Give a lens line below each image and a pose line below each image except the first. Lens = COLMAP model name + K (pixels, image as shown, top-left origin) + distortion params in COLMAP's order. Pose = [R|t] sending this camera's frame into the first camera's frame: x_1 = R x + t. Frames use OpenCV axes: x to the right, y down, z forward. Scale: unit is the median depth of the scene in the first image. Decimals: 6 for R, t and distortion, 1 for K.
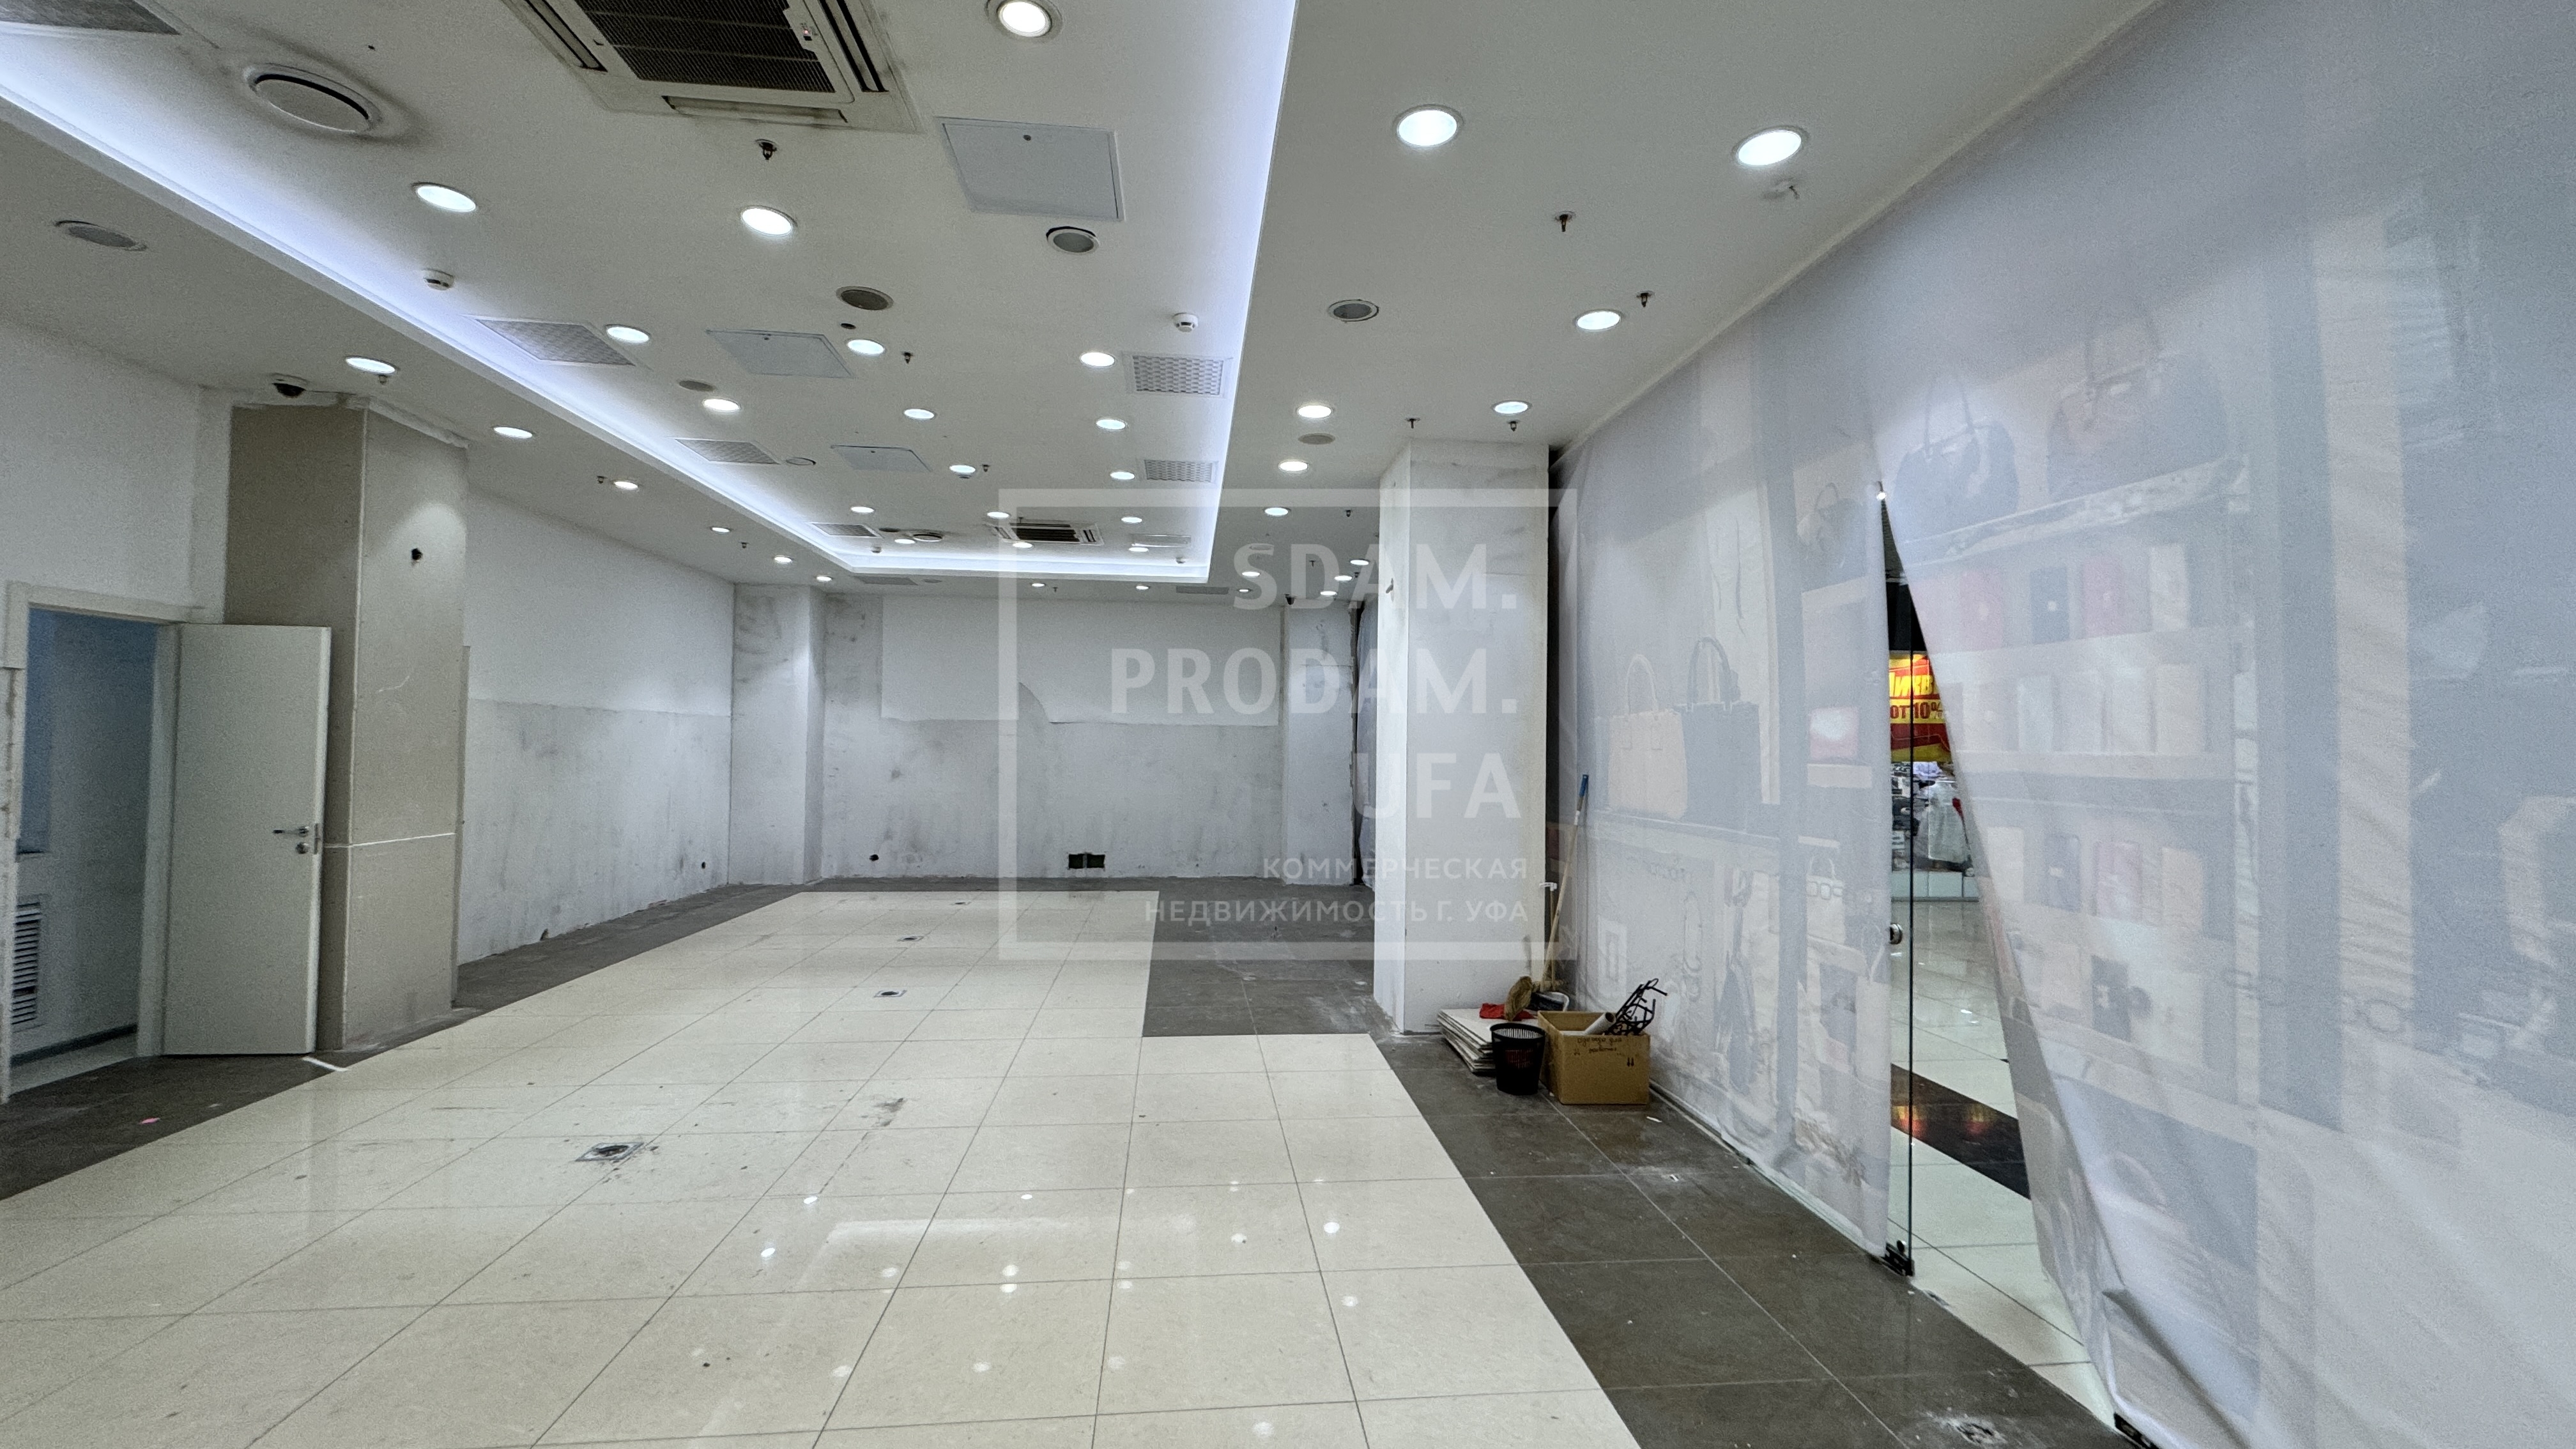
lens RADIAL K [[1015.8, 0, 1287.4], [0, 1015.8, 729.2], [0, 0, 1]] dist [-0.002507, 0.000451]
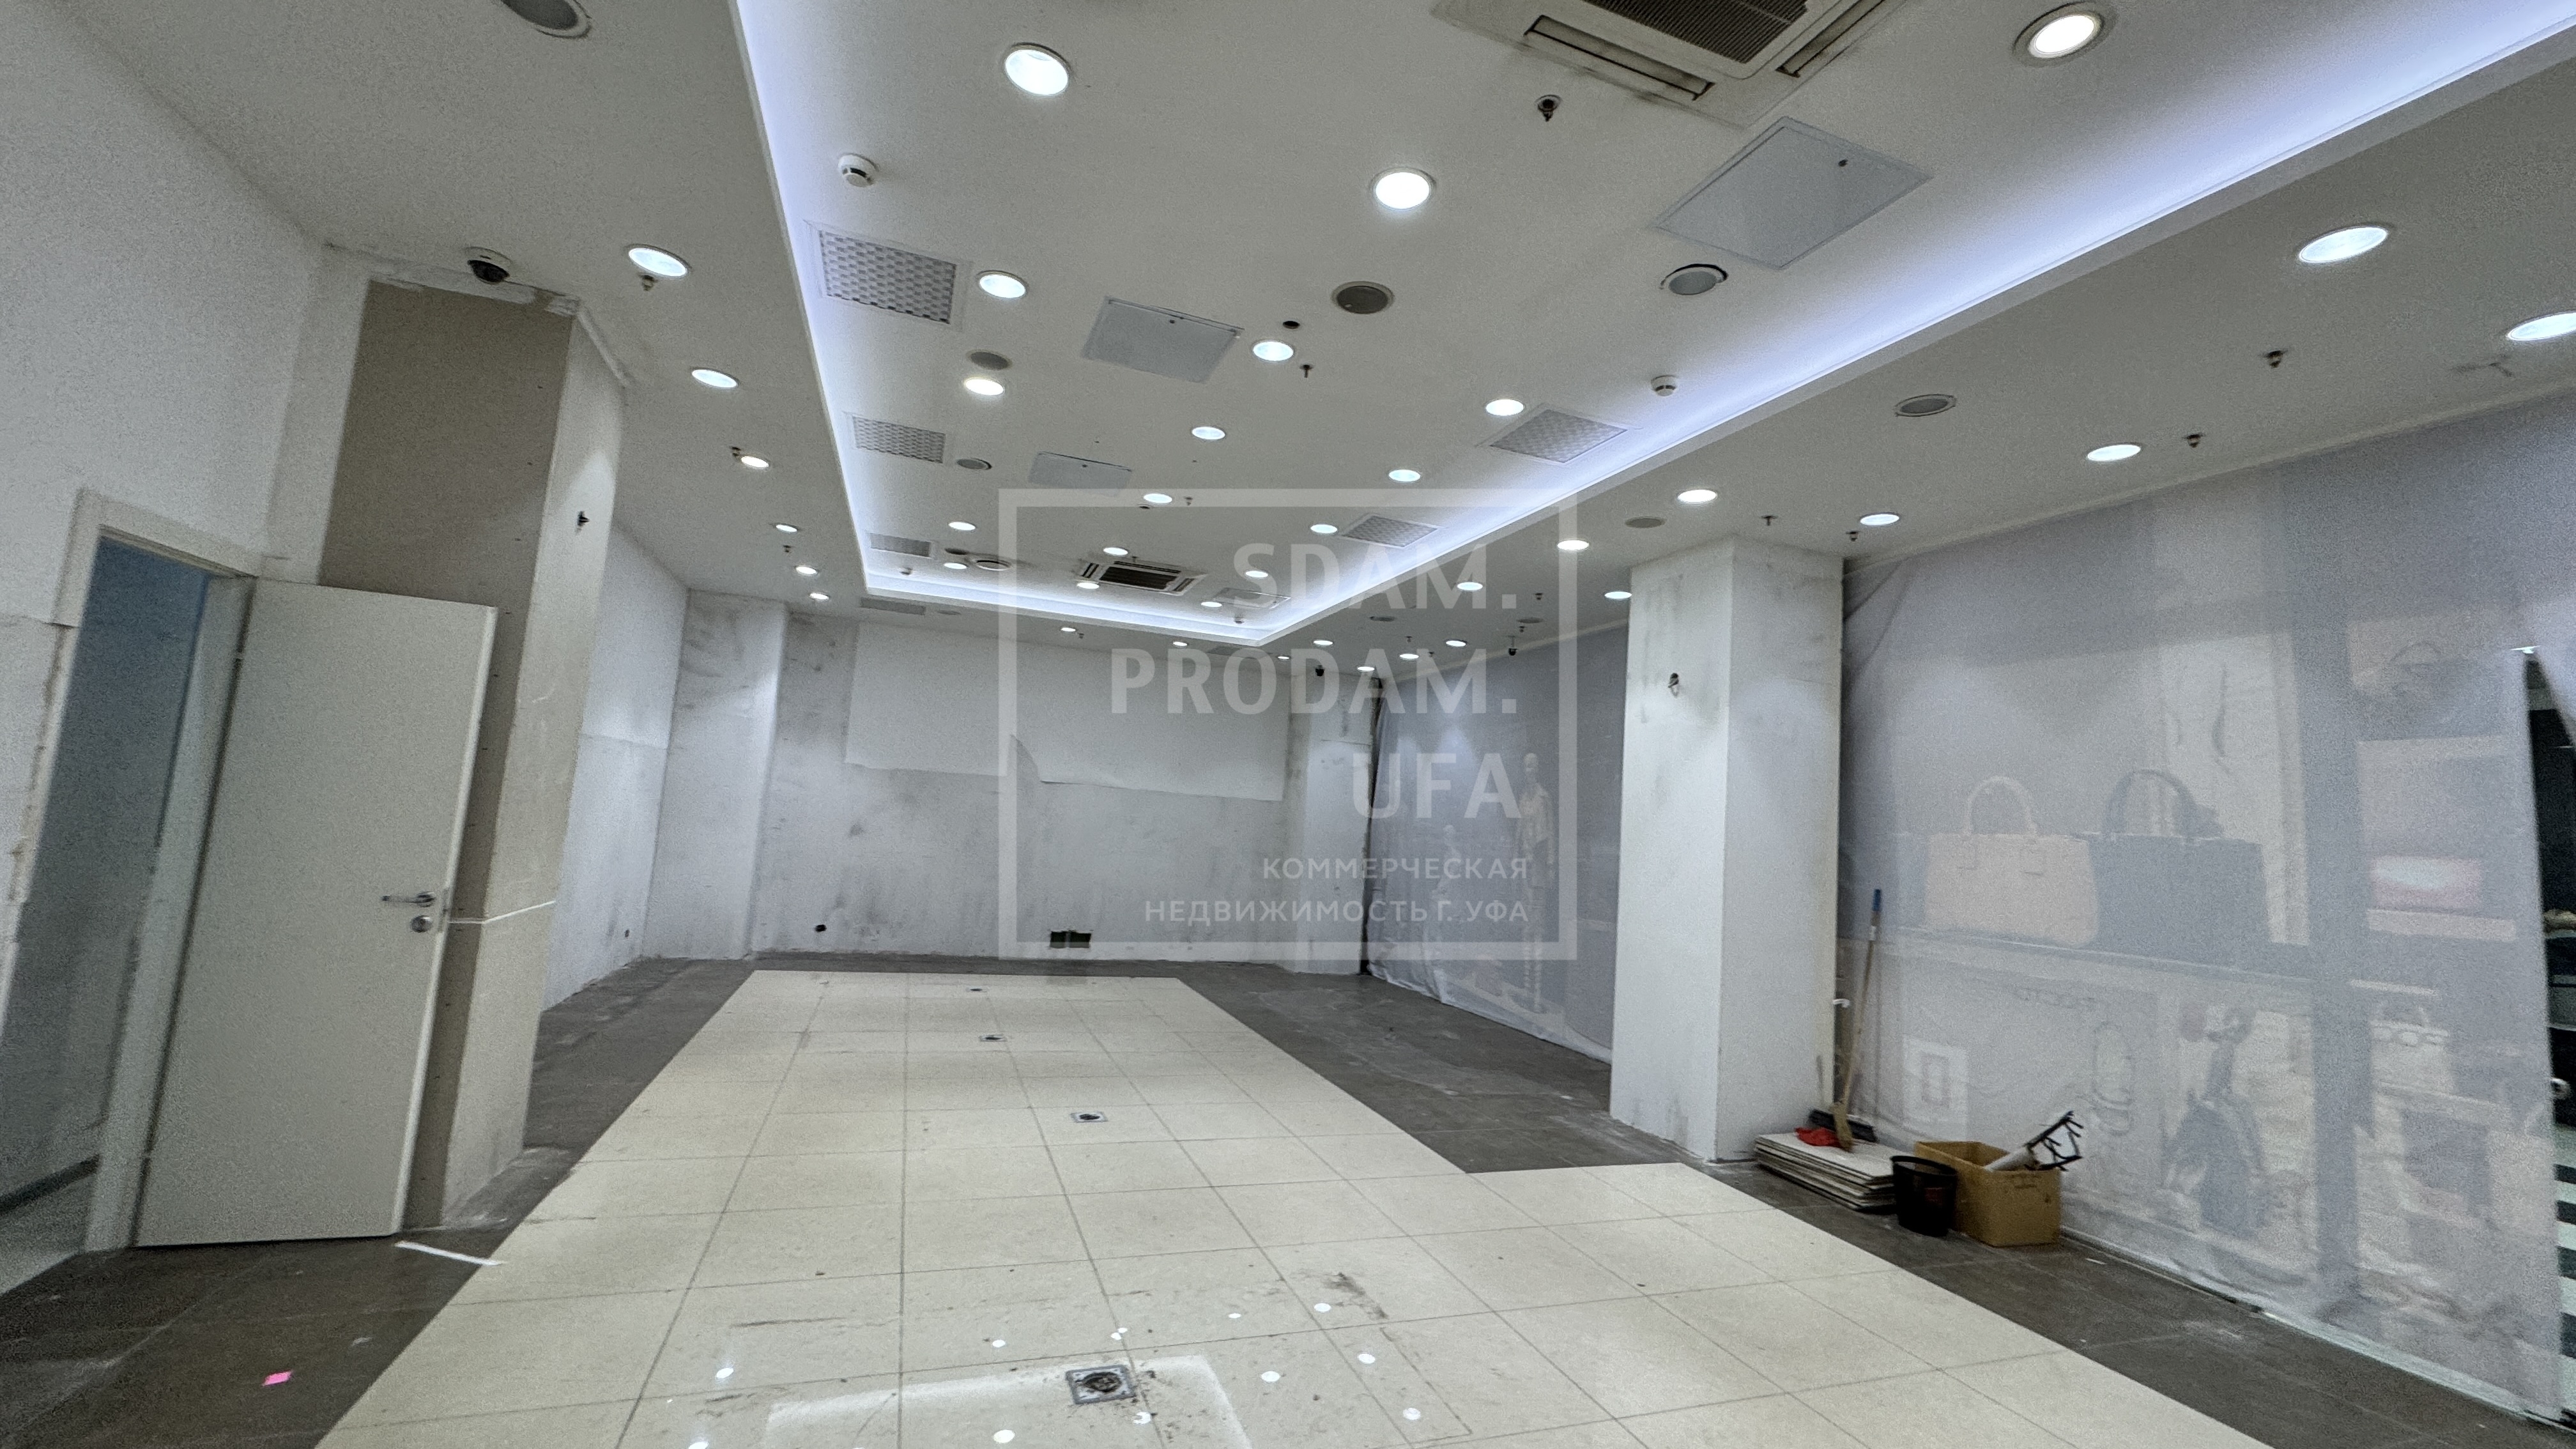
lens RADIAL K [[1018.1, 0, 1272.1], [0, 1018.1, 727.9], [0, 0, 1]] dist [-0.002226, 0.000470]
pose [[0.968186, 0.081116, 0.236720, -0.642121], [-0.064910, 0.995032, -0.075479, 0.001208], [-0.241666, 0.057712, 0.968642, 0.209660]]
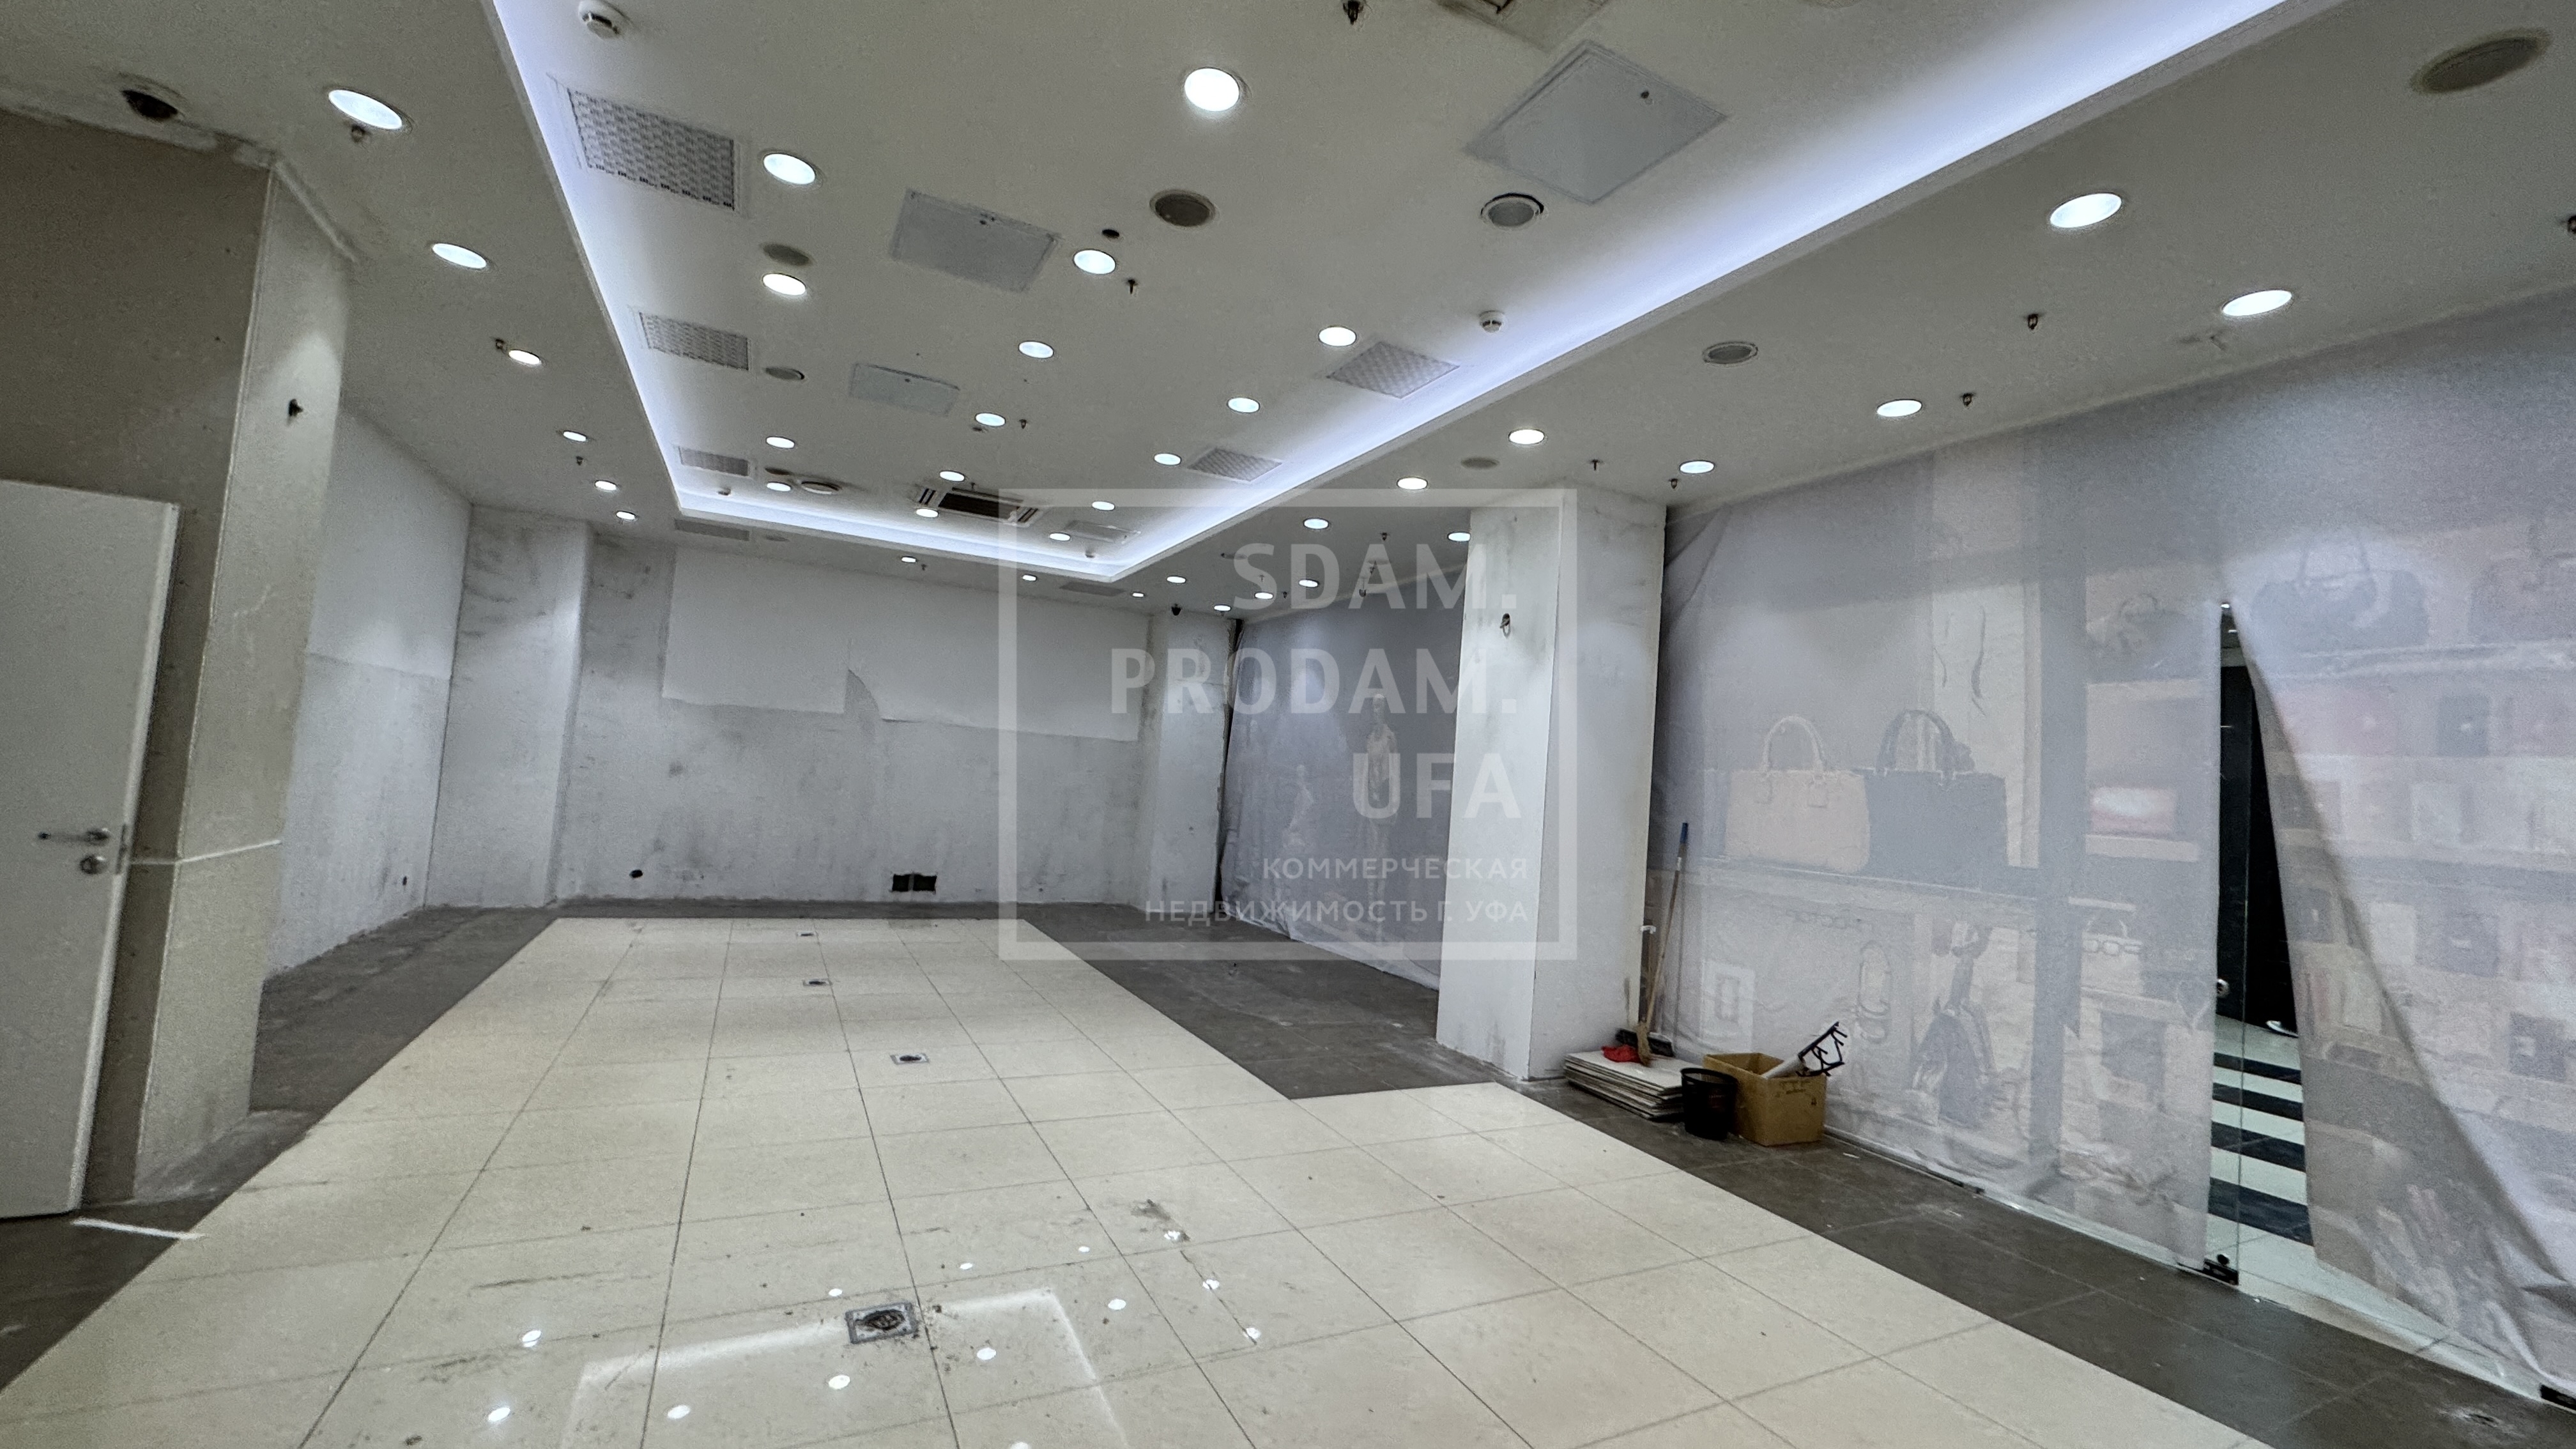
lens RADIAL K [[1018.1, 0, 1272.1], [0, 1018.1, 727.9], [0, 0, 1]] dist [-0.002226, 0.000470]
pose [[0.931245, 0.073904, 0.356821, -0.591268], [-0.067736, 0.997259, -0.029768, 0.008815], [-0.358043, 0.003552, 0.933698, 0.209119]]
